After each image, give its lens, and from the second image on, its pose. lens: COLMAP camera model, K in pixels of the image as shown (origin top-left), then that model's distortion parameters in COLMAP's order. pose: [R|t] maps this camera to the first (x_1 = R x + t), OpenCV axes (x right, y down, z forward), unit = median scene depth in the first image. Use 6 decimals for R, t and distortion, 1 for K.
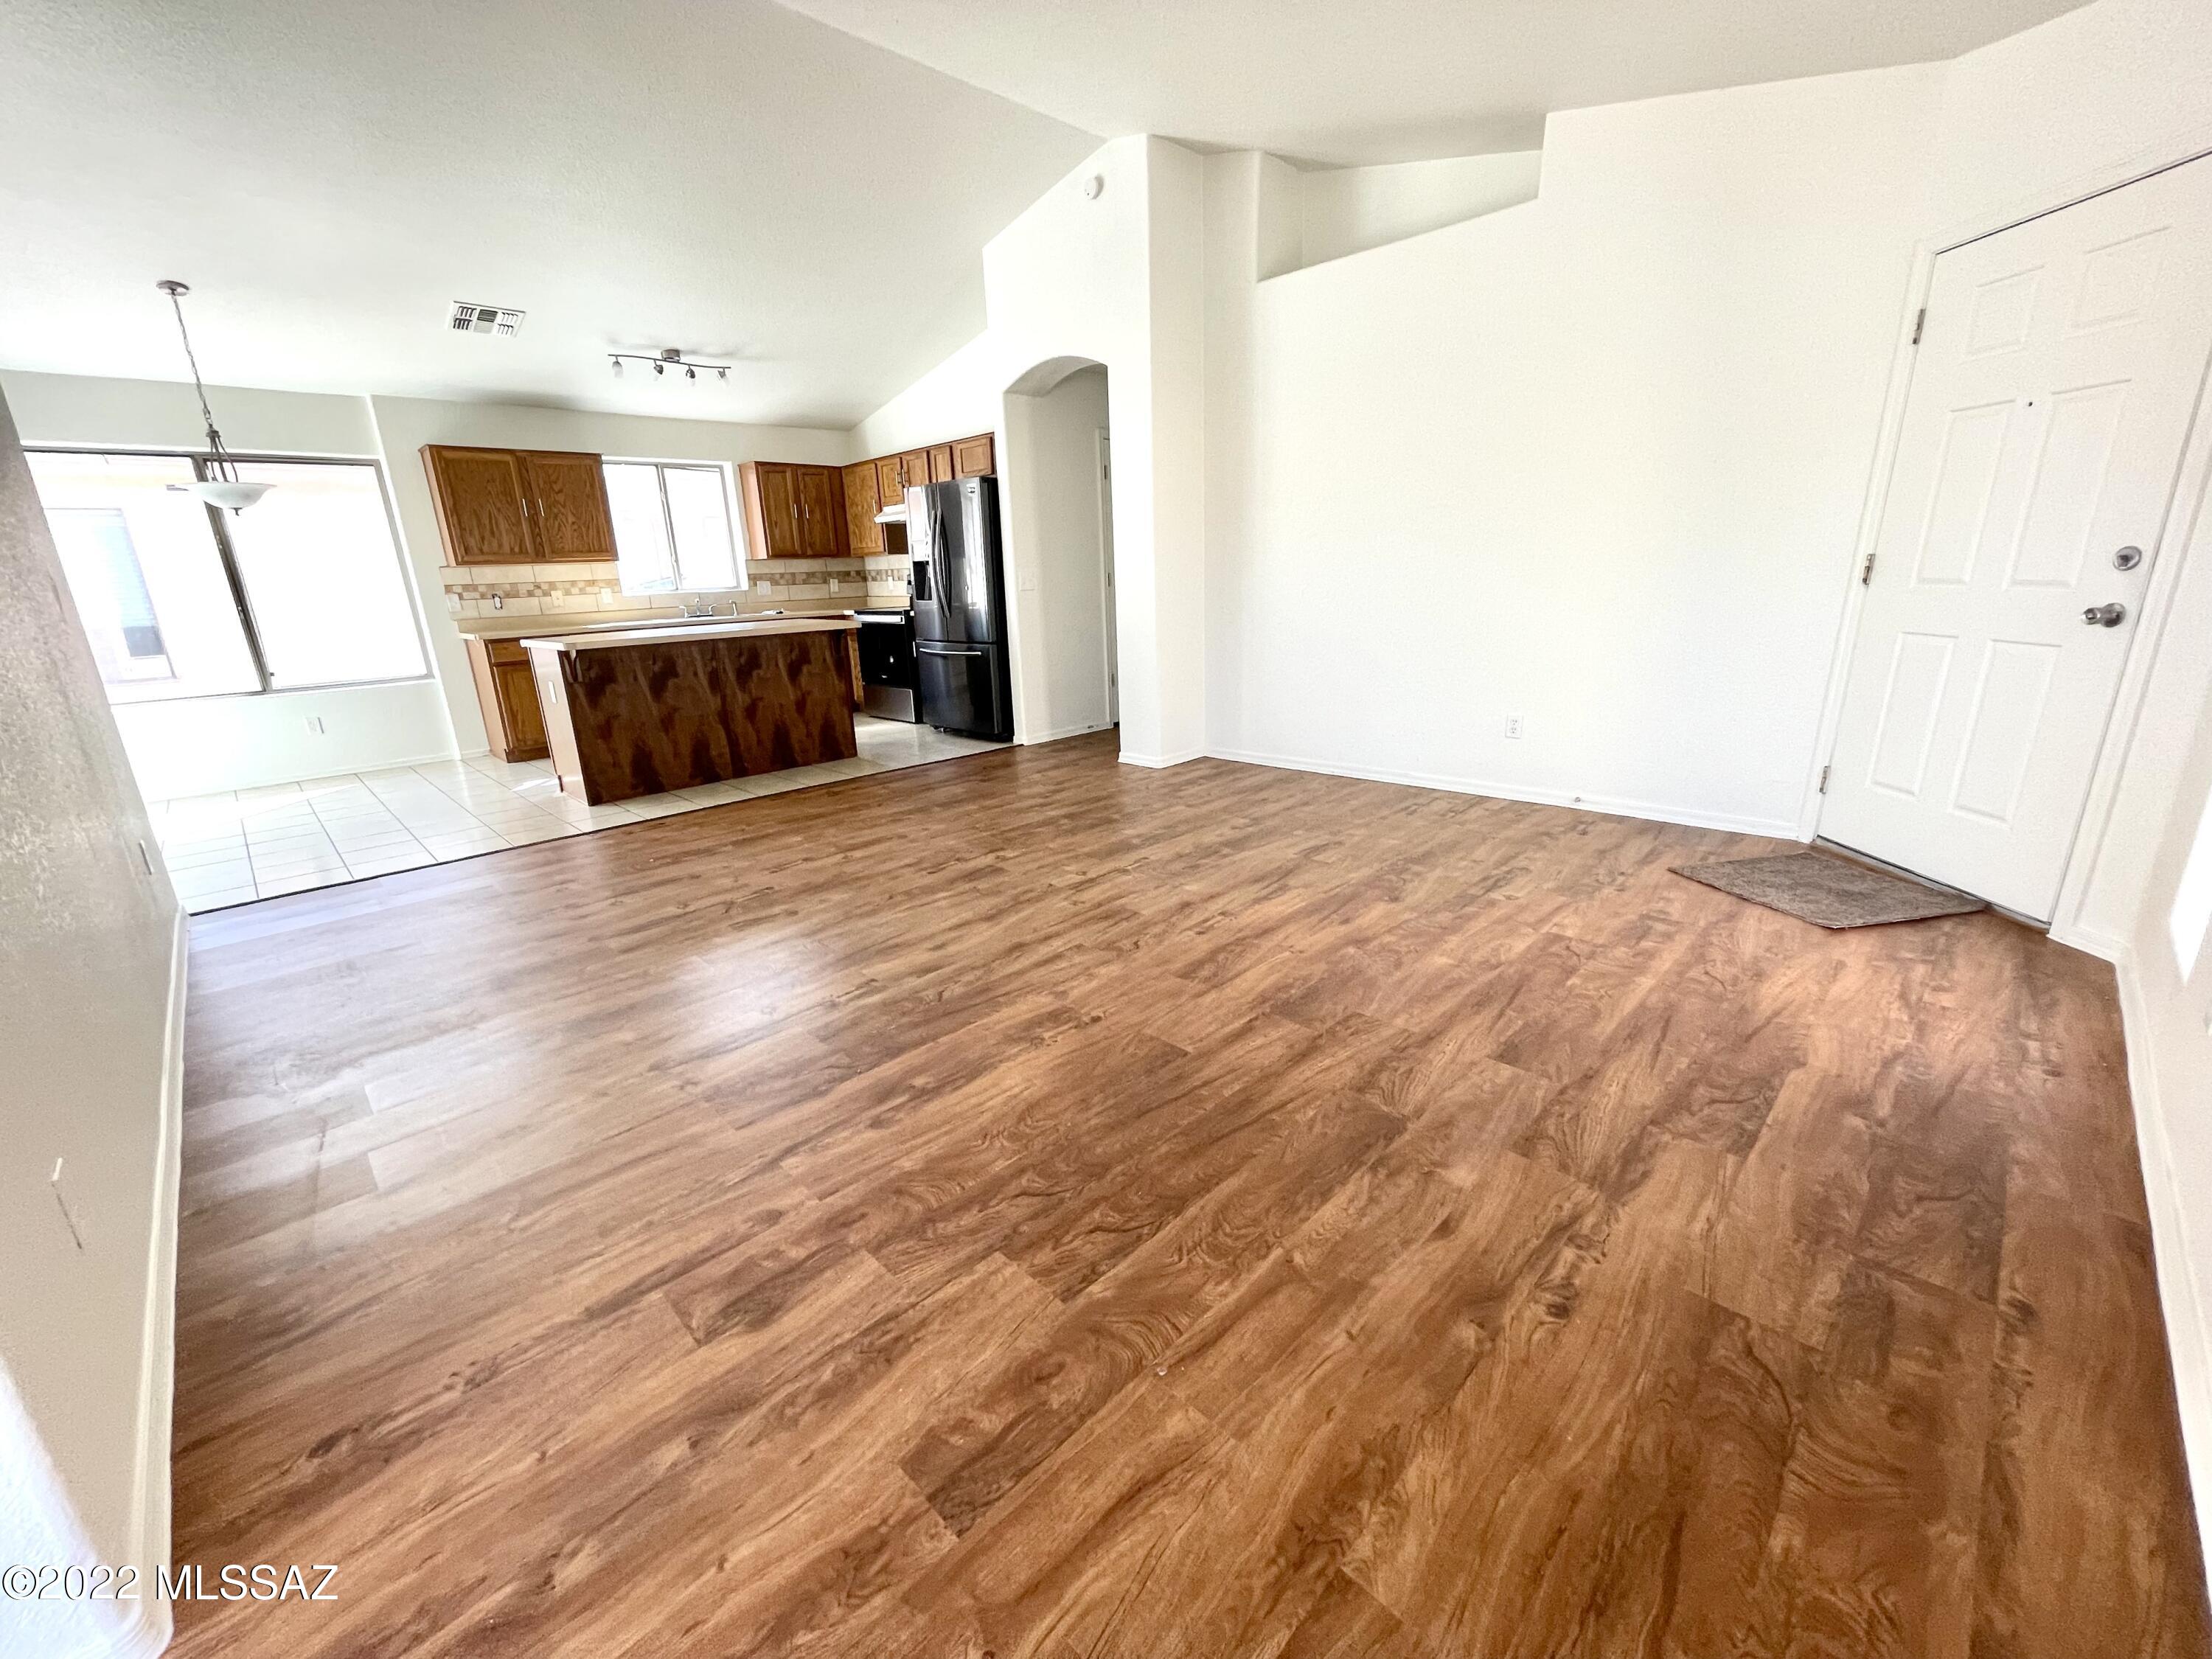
lens RADIAL K [[893.3, 0, 1097.2], [0, 893.3, 835.2], [0, 0, 1]] dist [-0.000375, 0.000736]
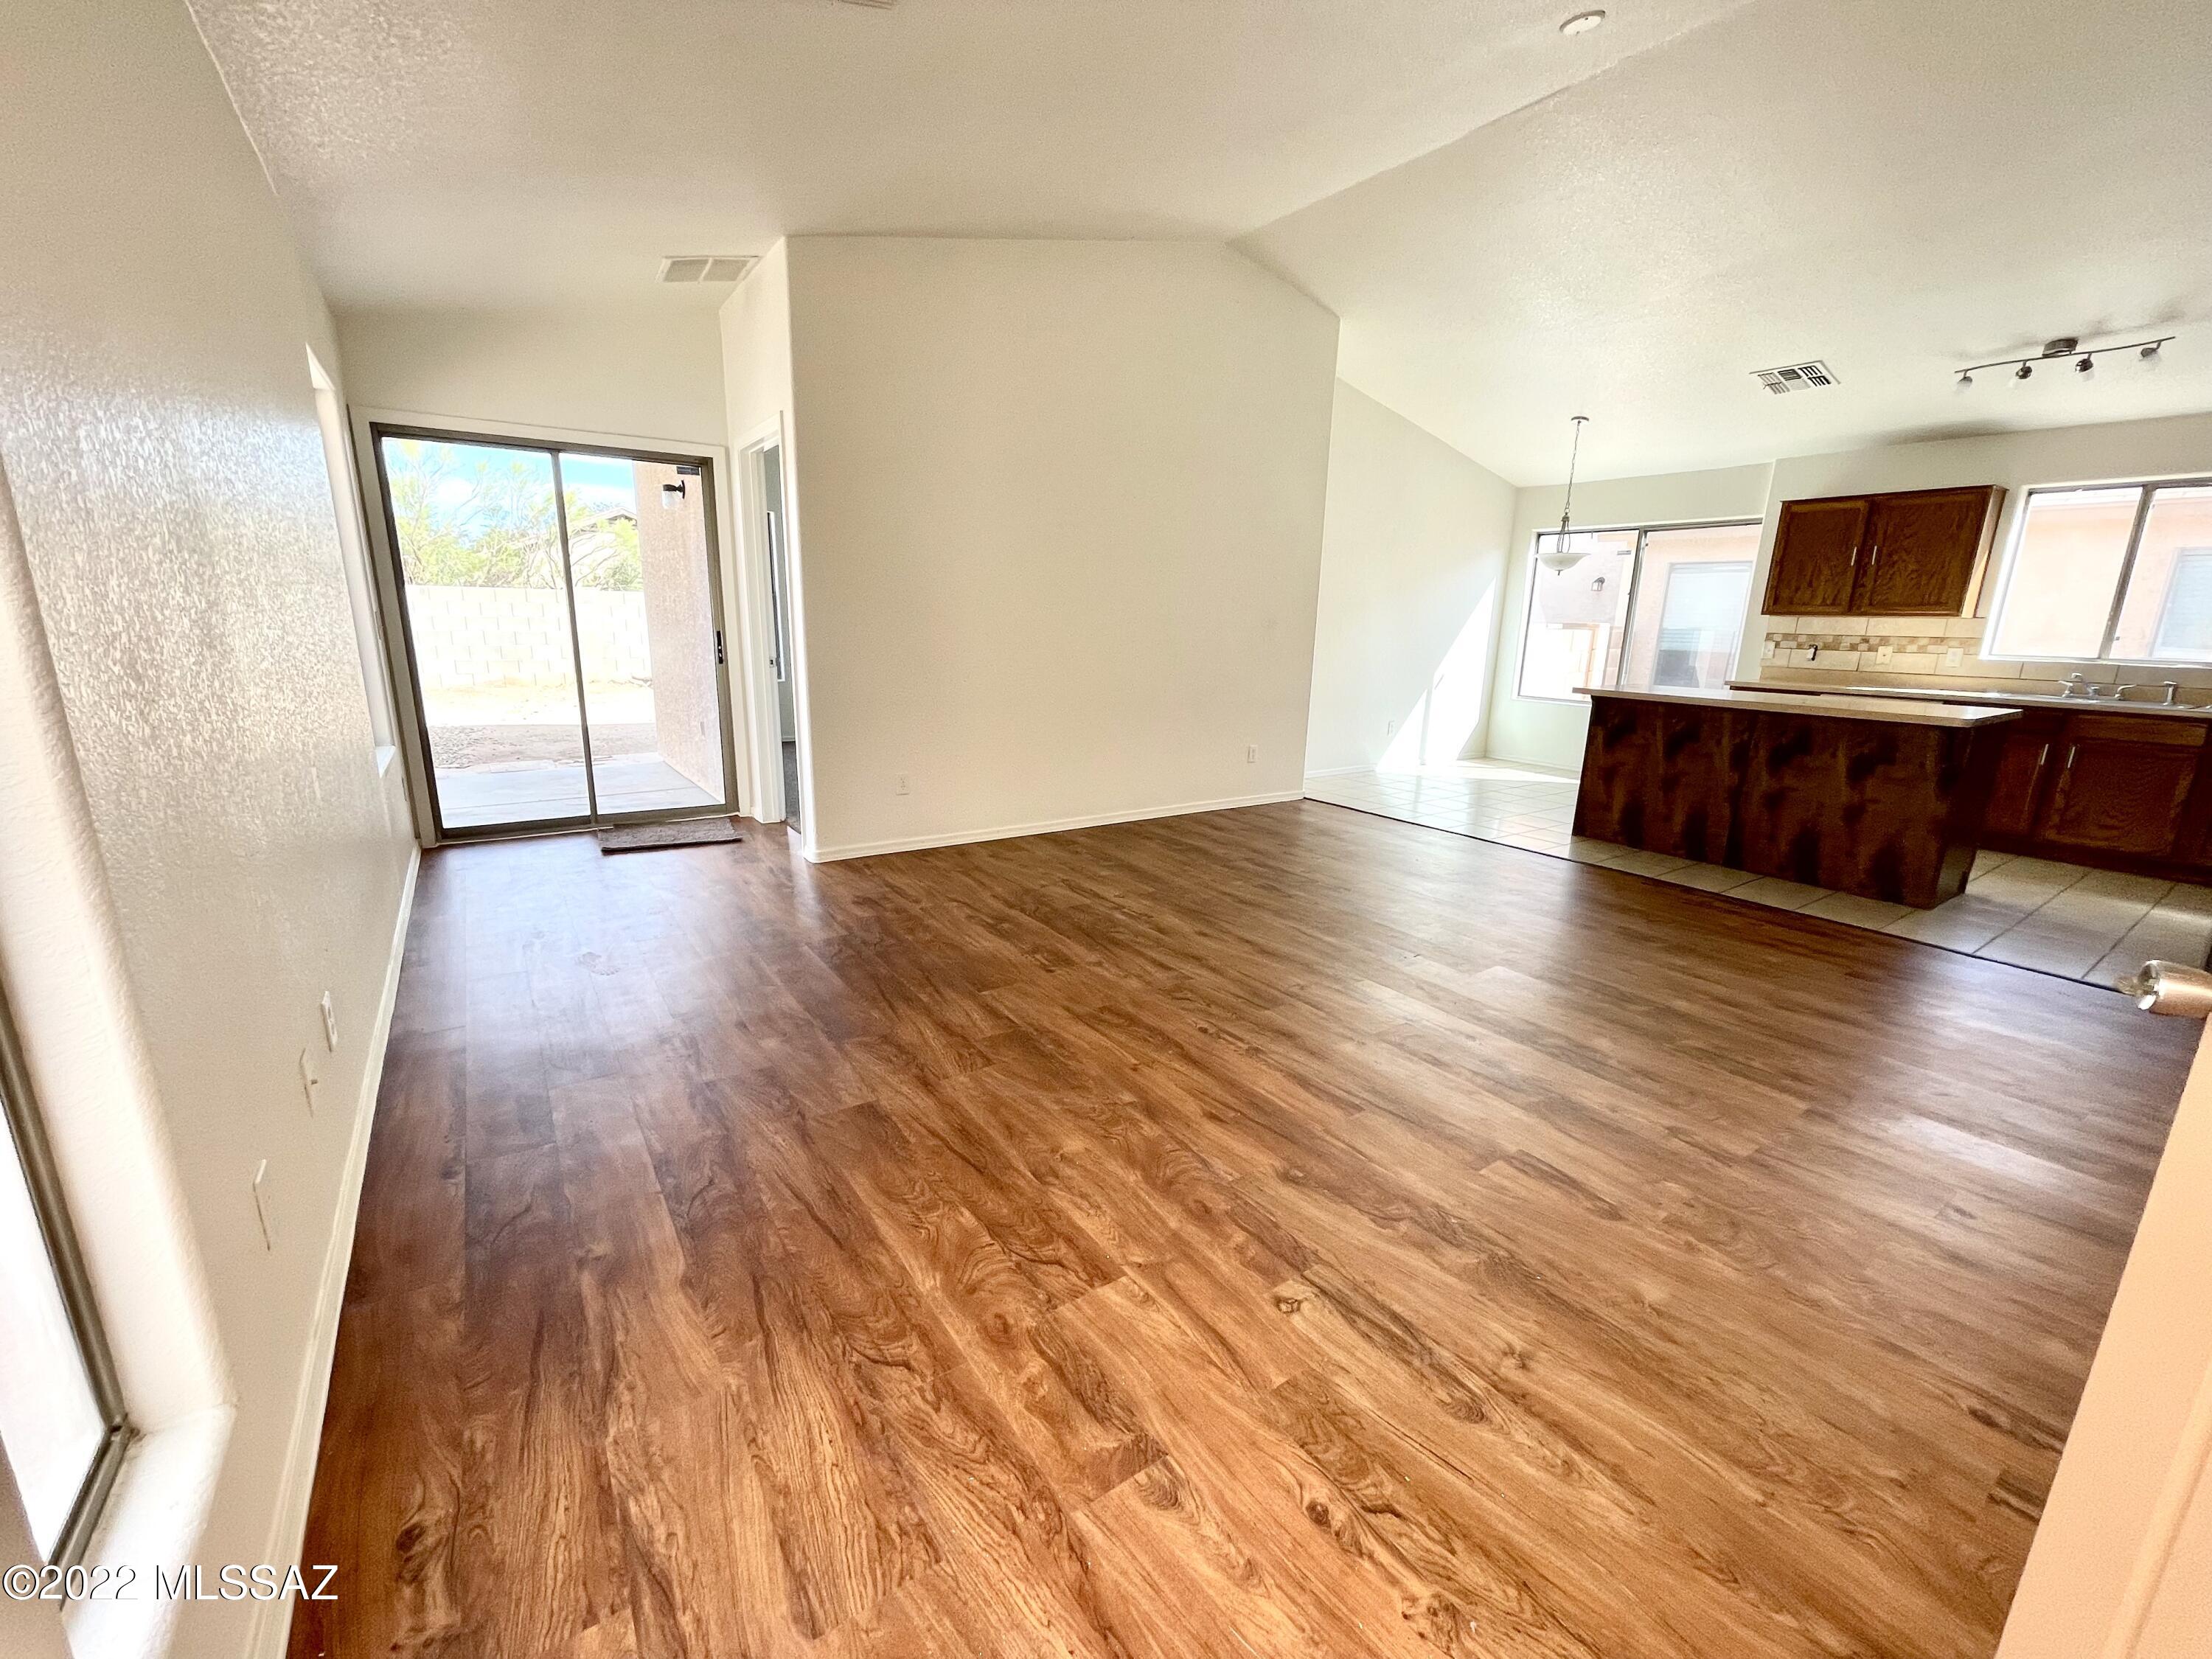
lens RADIAL K [[876.4, 0, 1060.4], [0, 876.4, 822.8], [0, 0, 1]] dist [-0.002818, -0.000197]
pose [[-0.194258, 0.258213, -0.946356, 0.749506], [-0.295745, 0.904428, 0.307480, -0.253455], [0.935307, 0.339611, -0.099328, 0.690280]]
